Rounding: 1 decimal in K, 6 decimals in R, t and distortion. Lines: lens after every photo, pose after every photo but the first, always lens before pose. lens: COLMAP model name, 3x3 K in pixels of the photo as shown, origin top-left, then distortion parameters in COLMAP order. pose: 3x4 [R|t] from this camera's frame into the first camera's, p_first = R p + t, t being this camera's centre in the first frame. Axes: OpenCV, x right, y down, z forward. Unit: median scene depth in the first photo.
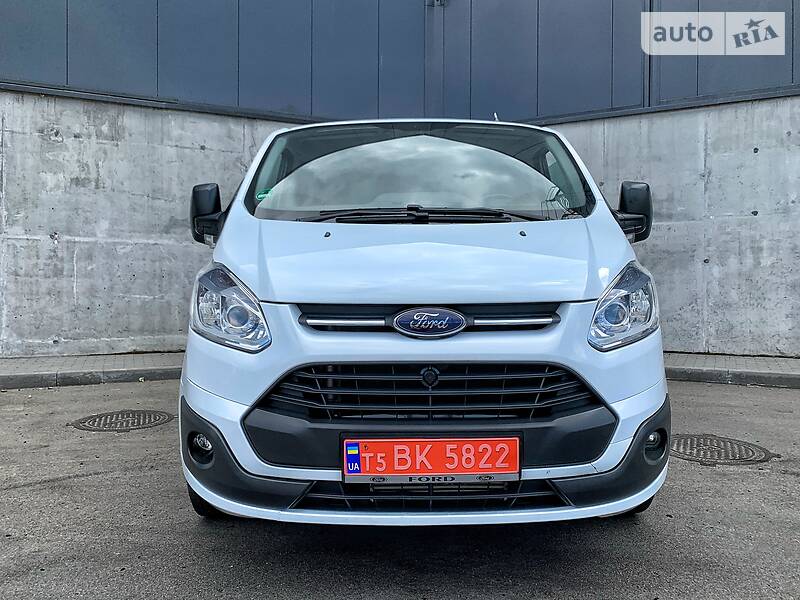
lens RADIAL K [[611.0, 0, 403.6], [0, 611.0, 288.2], [0, 0, 1]] dist [0.005455, -0.011927]
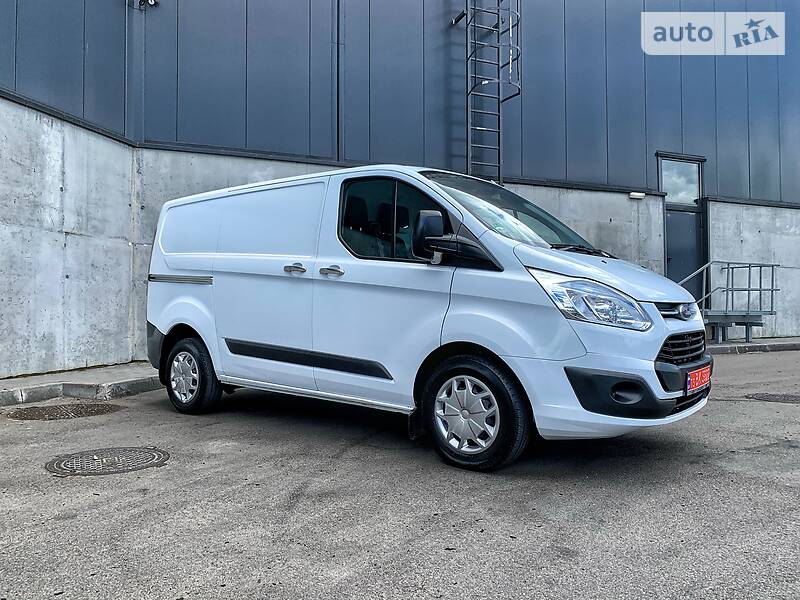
lens RADIAL K [[611.0, 0, 400.5], [0, 611.0, 297.5], [0, 0, 1]] dist [0.005455, -0.011927]
pose [[0.638897, 0.014145, 0.769162, -0.525489], [0.003814, 0.999760, -0.021553, 0.011935], [-0.769283, 0.016703, 0.638690, 0.113183]]
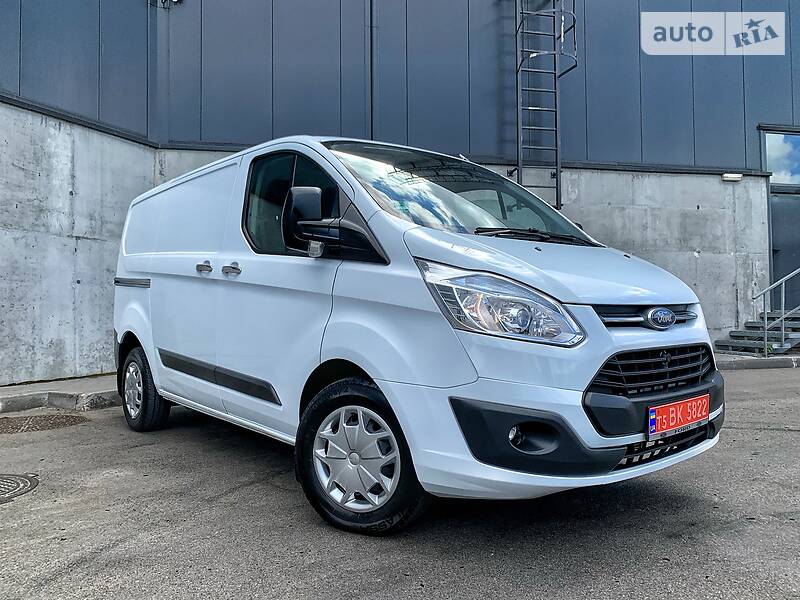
lens RADIAL K [[611.0, 0, 404.8], [0, 611.0, 298.9], [0, 0, 1]] dist [0.005455, -0.011927]
pose [[0.767290, 0.007246, 0.641259, -0.326011], [0.010128, 0.999675, -0.023415, 0.009776], [-0.641220, 0.024461, 0.766967, 0.080205]]
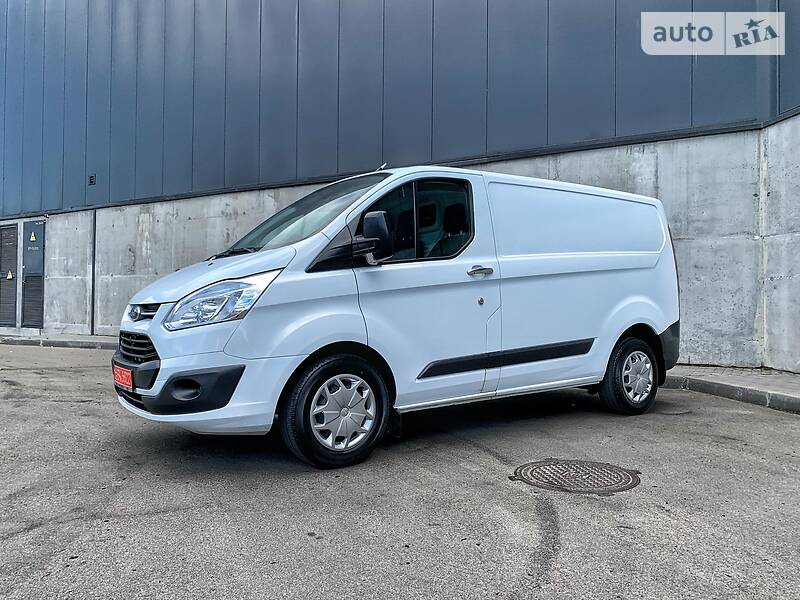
lens RADIAL K [[611.0, 0, 400.7], [0, 611.0, 297.9], [0, 0, 1]] dist [0.005455, -0.011927]
pose [[0.590267, -0.008542, -0.807163, 0.547736], [-0.007220, 0.999848, -0.015861, 0.008632], [0.807176, 0.015190, 0.590116, 0.129978]]
